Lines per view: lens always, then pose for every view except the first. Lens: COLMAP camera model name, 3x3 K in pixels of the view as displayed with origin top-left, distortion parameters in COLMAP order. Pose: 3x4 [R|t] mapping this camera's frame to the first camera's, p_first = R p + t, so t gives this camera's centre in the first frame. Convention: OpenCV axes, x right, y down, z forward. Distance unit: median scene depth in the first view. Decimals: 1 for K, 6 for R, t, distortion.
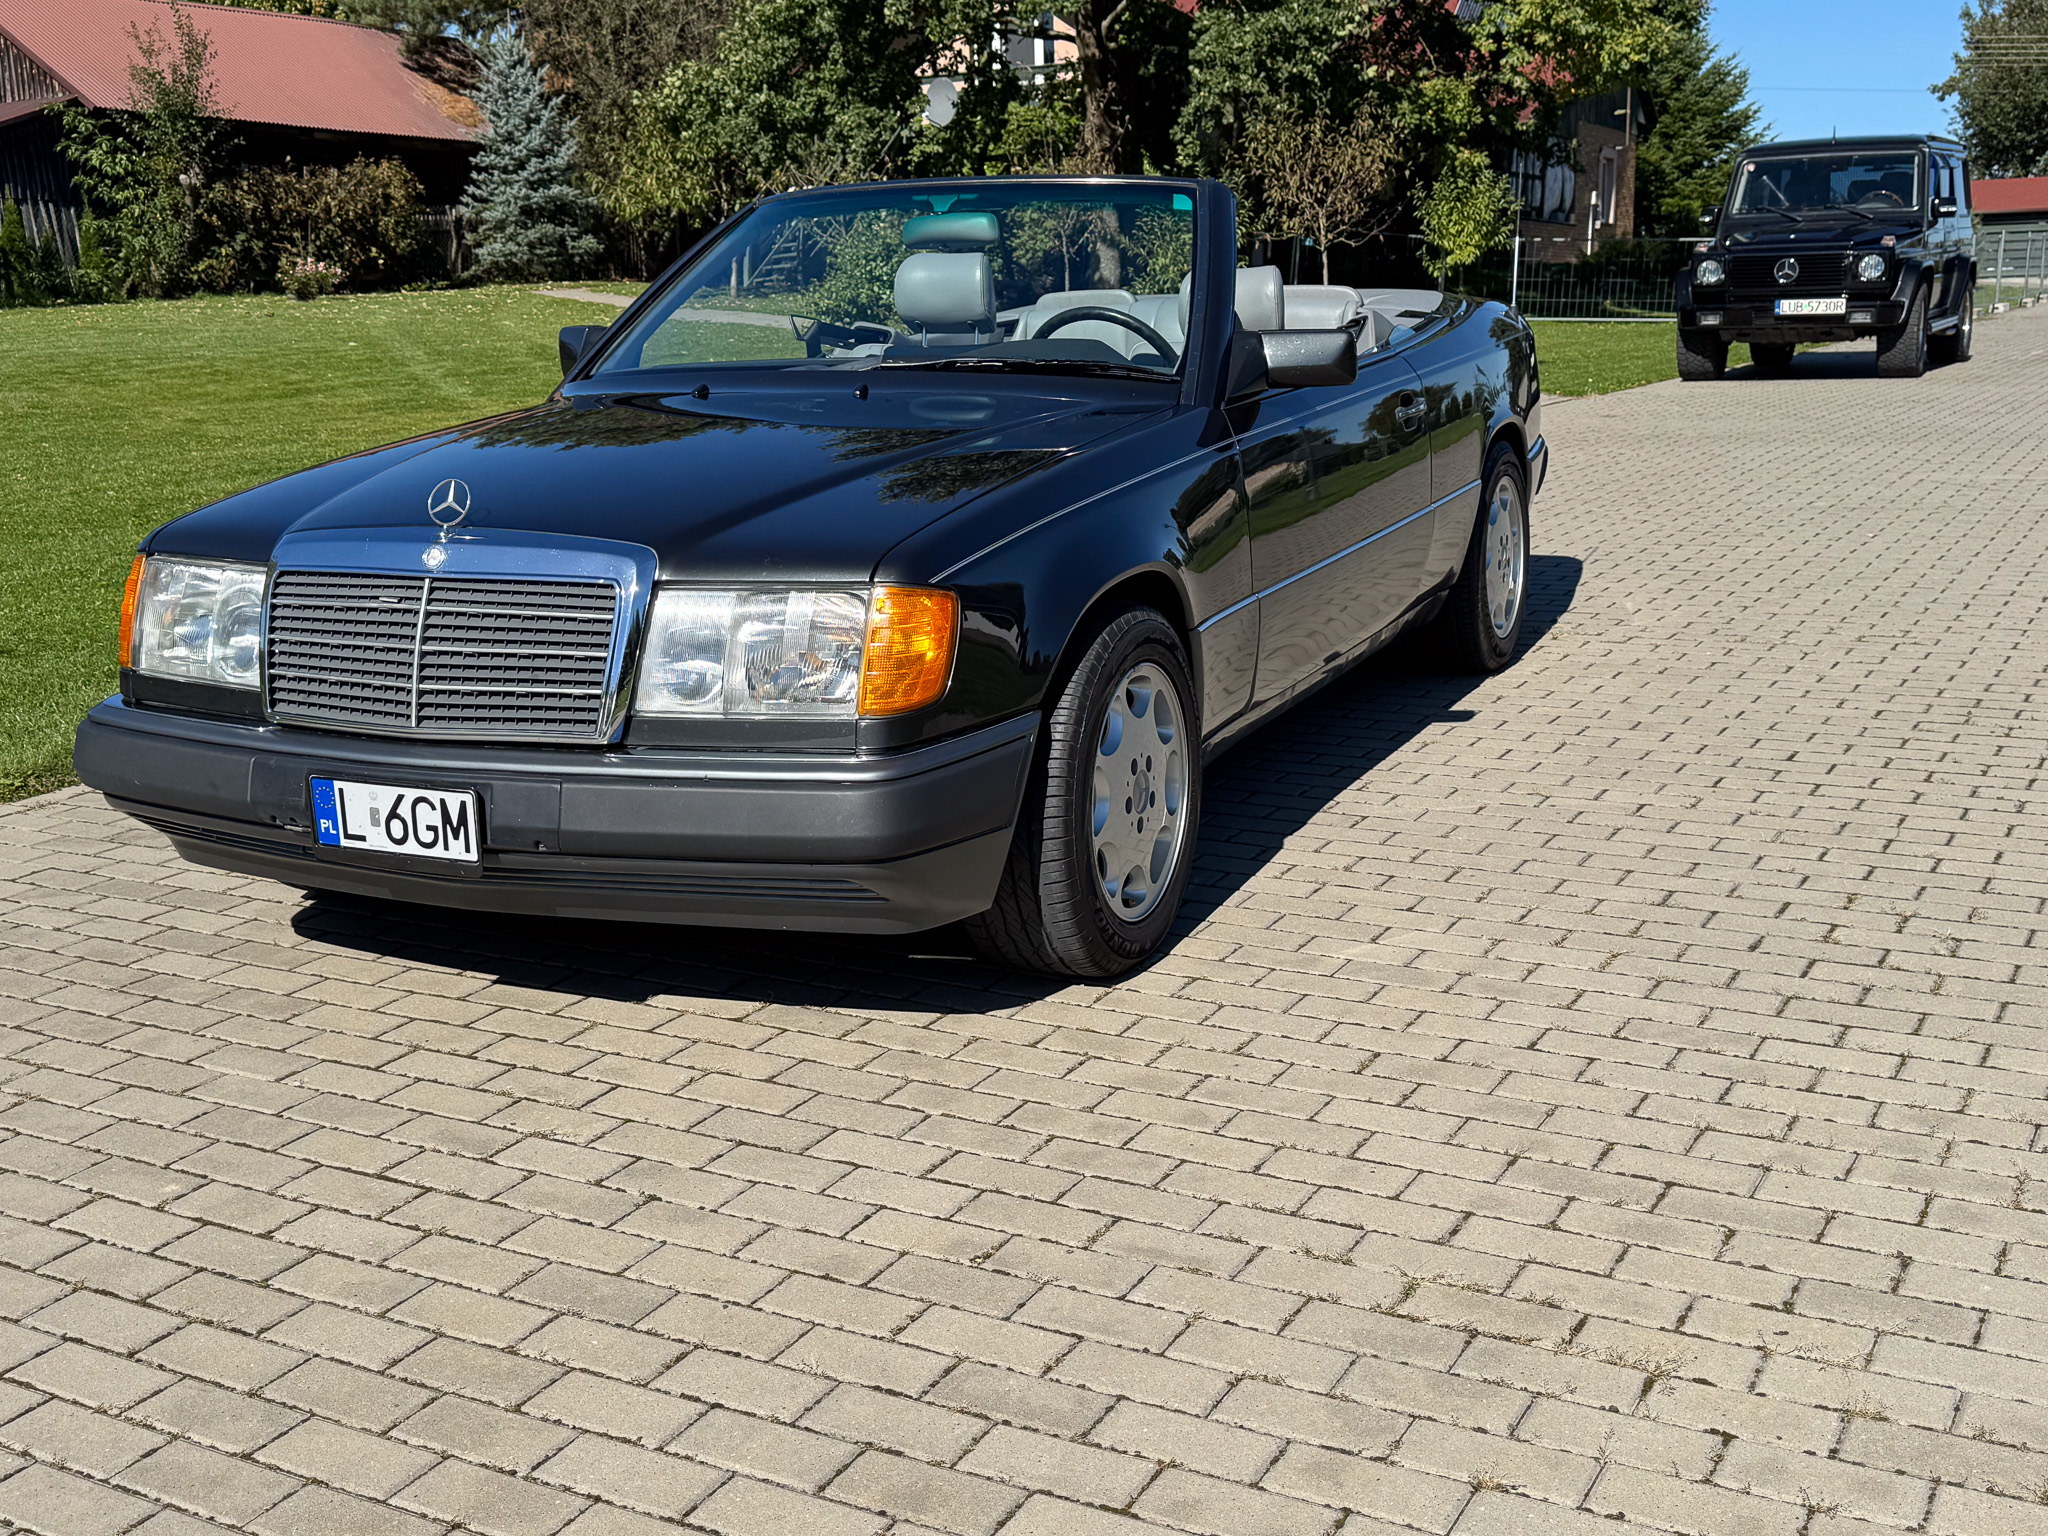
lens RADIAL K [[2276.1, 0, 996.3], [0, 2276.1, 772.9], [0, 0, 1]] dist [0.196148, -0.424534]
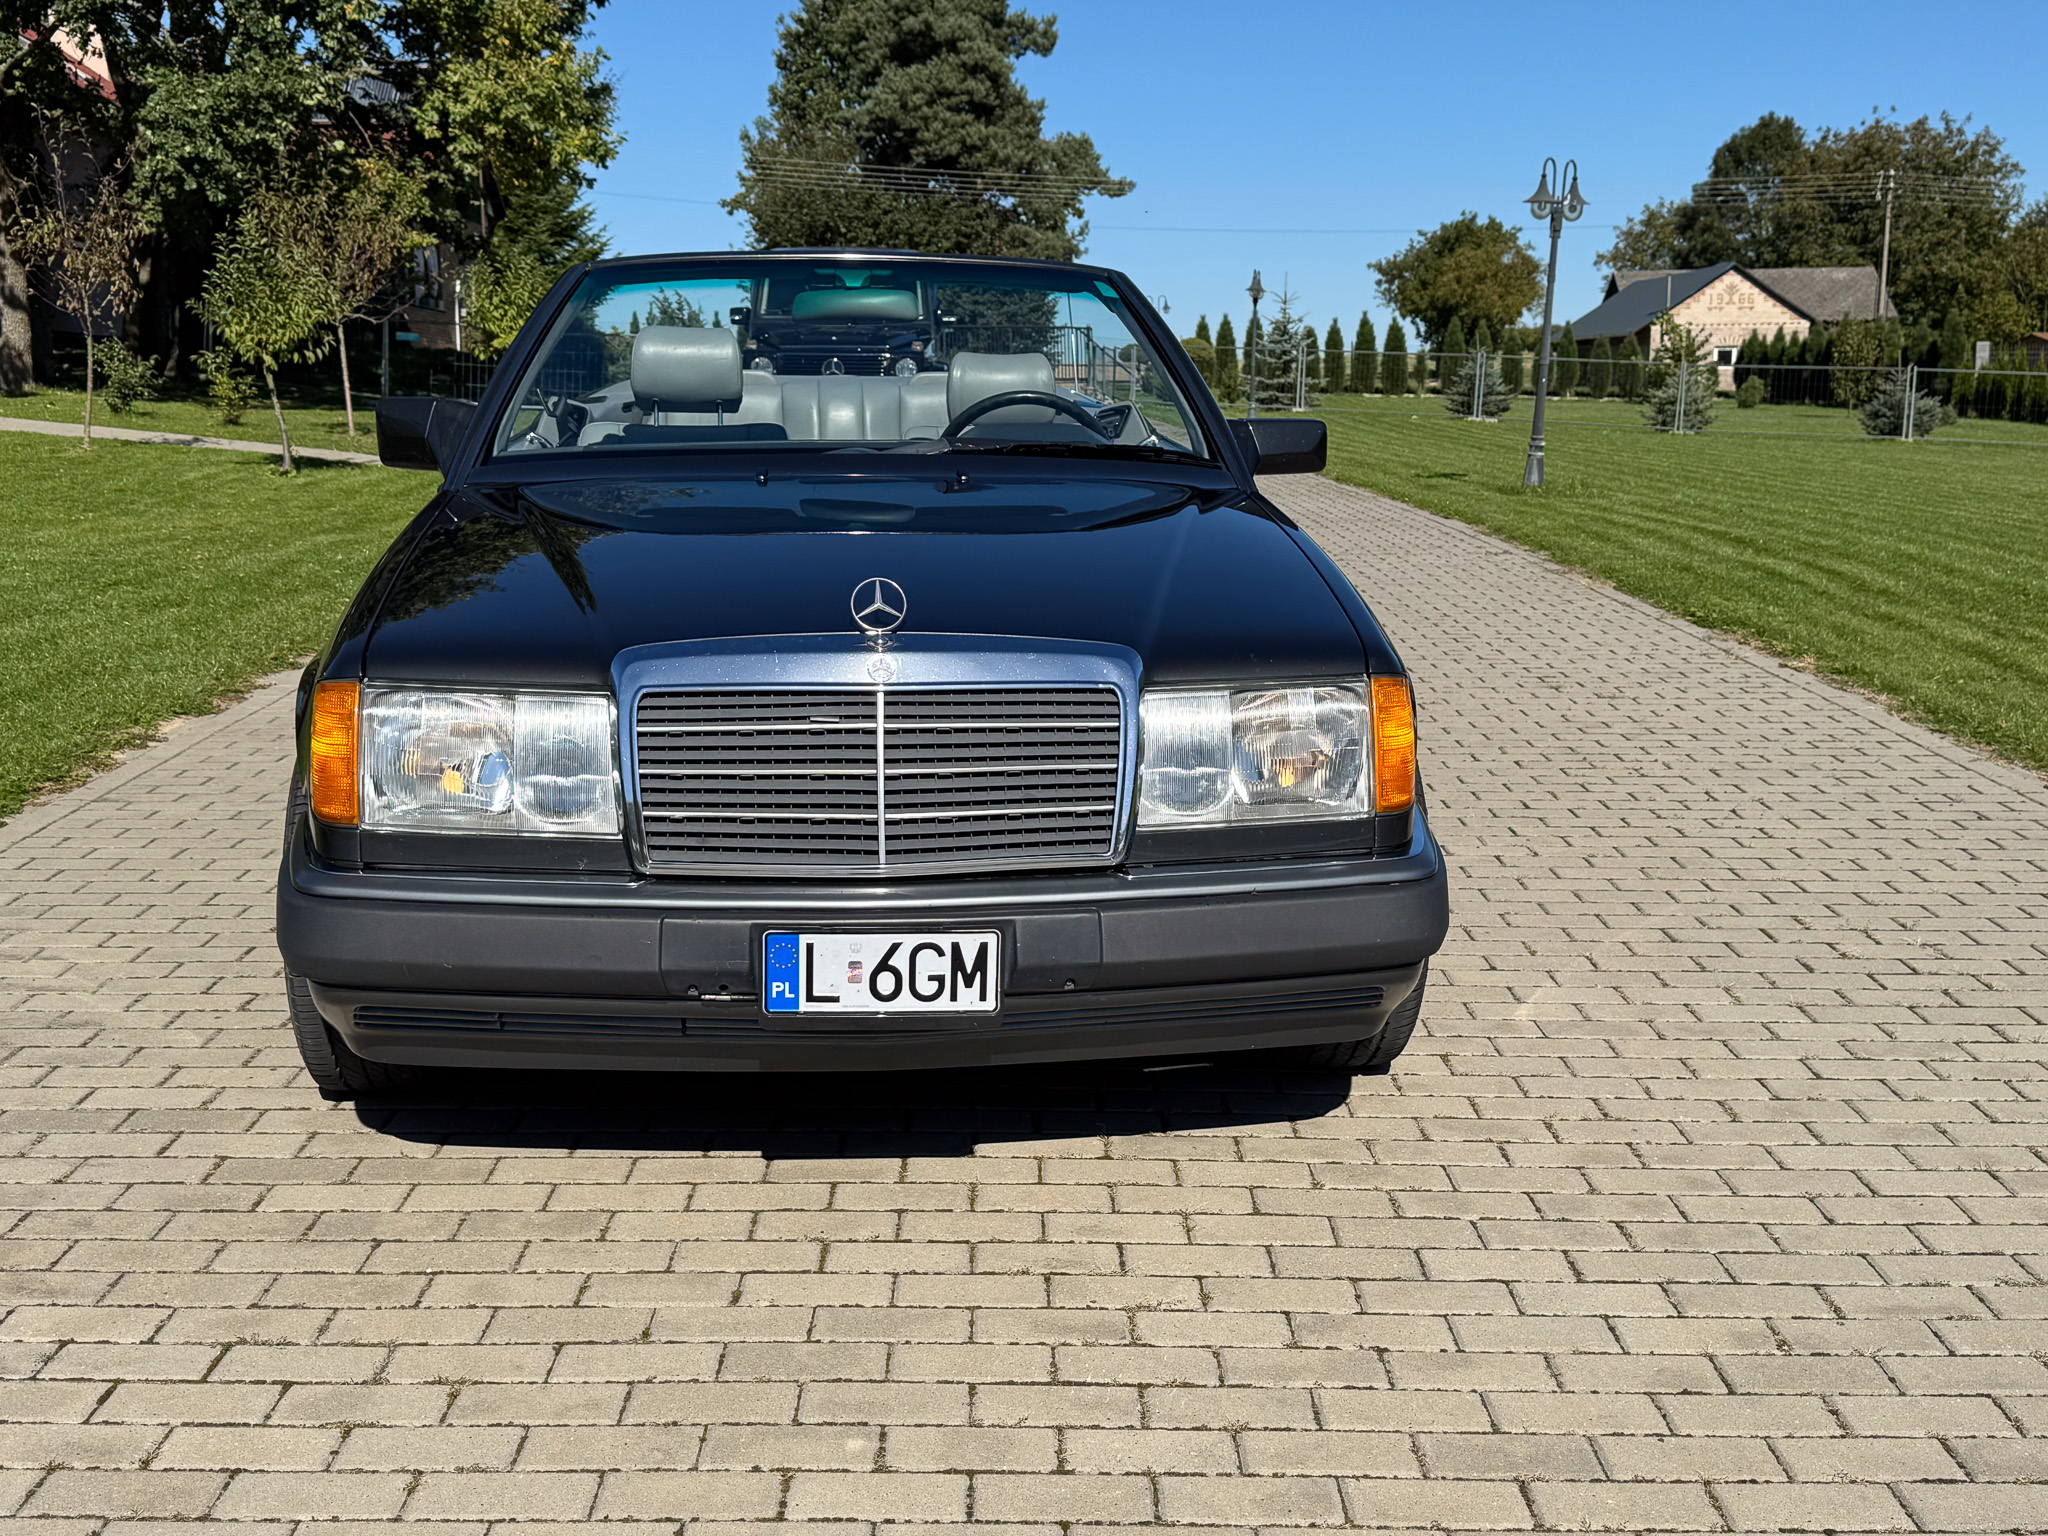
lens RADIAL K [[2276.1, 0, 996.3], [0, 2276.1, 772.9], [0, 0, 1]] dist [0.196148, -0.424534]
pose [[0.863670, -0.061052, 0.500347, -0.556525], [0.078683, 0.996799, -0.014189, -0.033401], [-0.497879, 0.051623, 0.865709, 0.202345]]
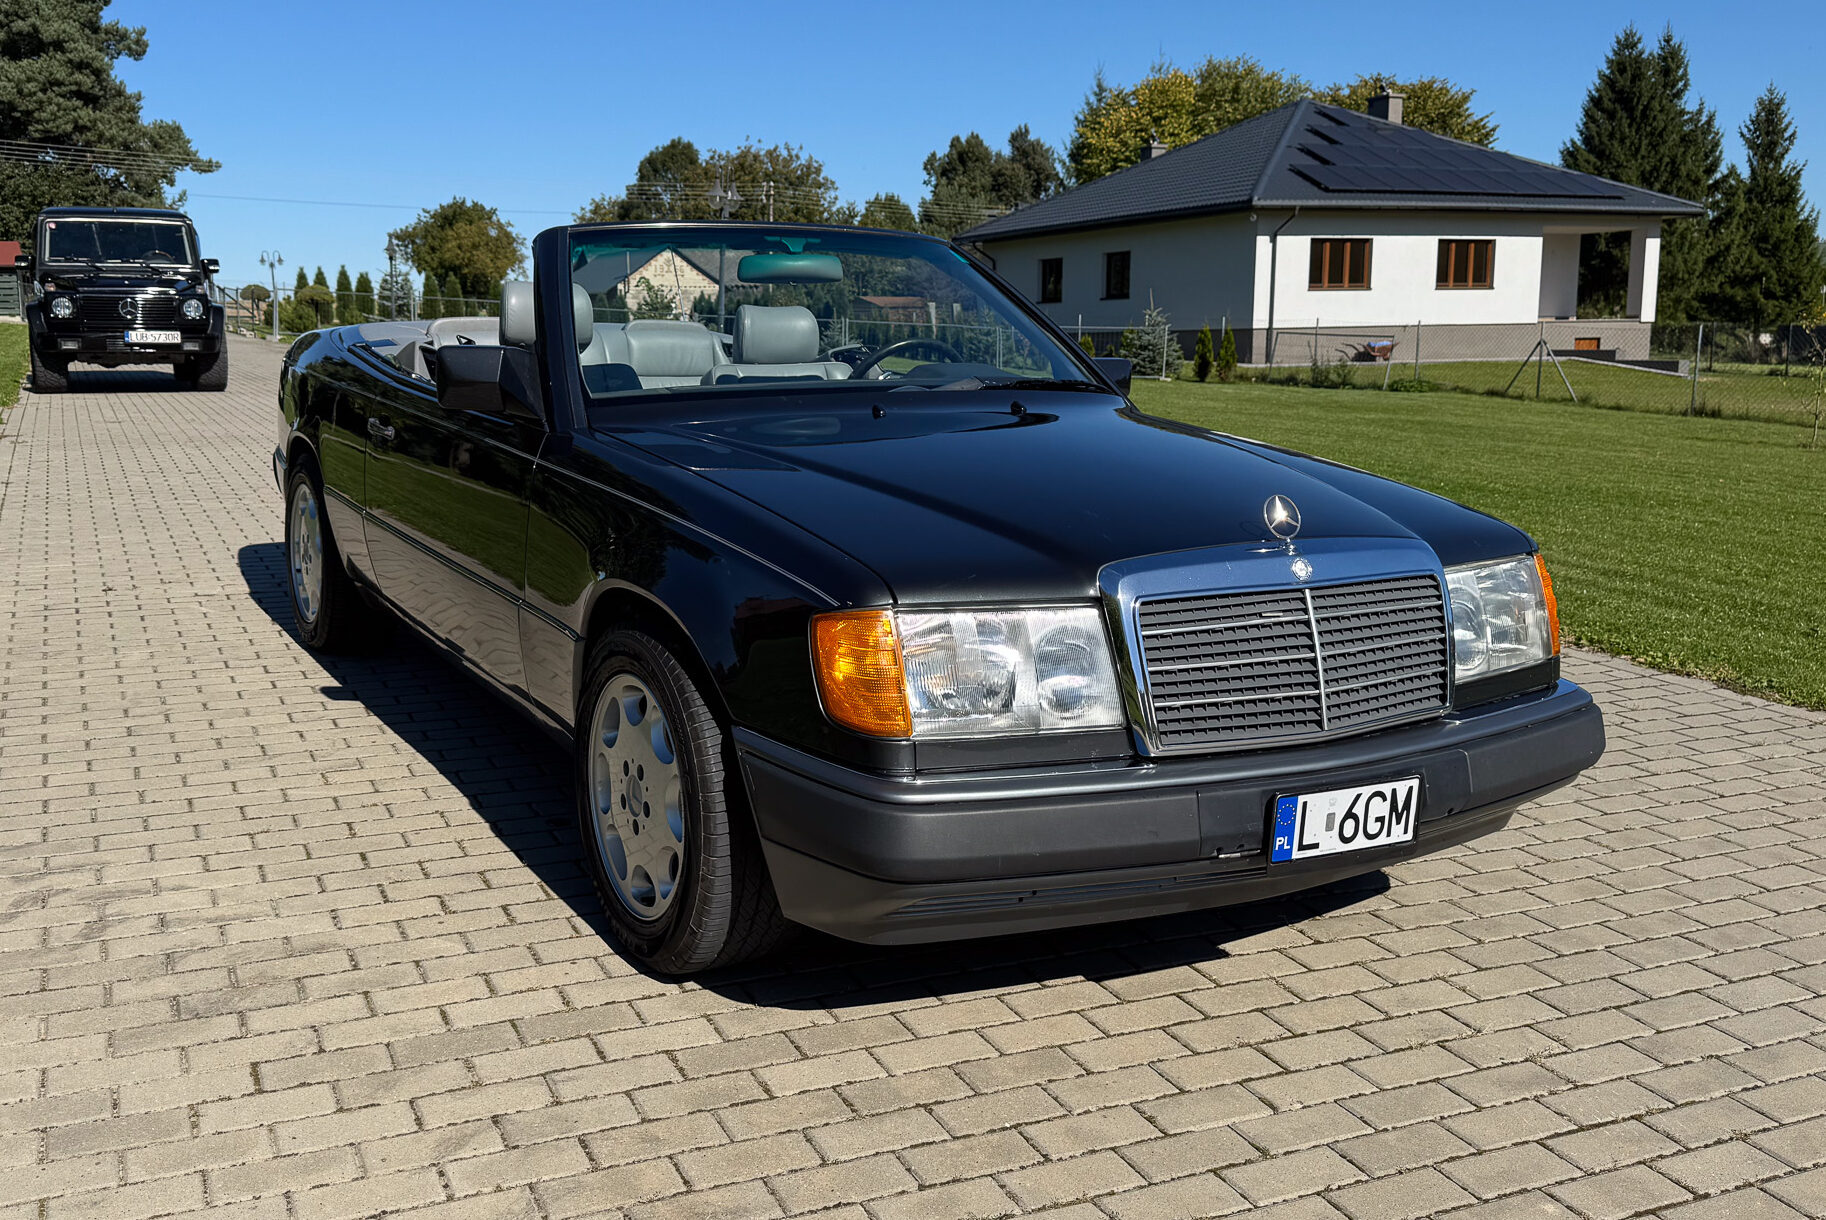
lens RADIAL K [[1673.2, 0, 810.3], [0, 1673.2, 617.6], [0, 0, 1]] dist [0.155113, -0.297786]
pose [[0.592261, -0.113794, 0.797670, -0.867375], [0.141695, 0.989258, 0.035918, -0.114012], [-0.793189, 0.091753, 0.602023, 0.619984]]
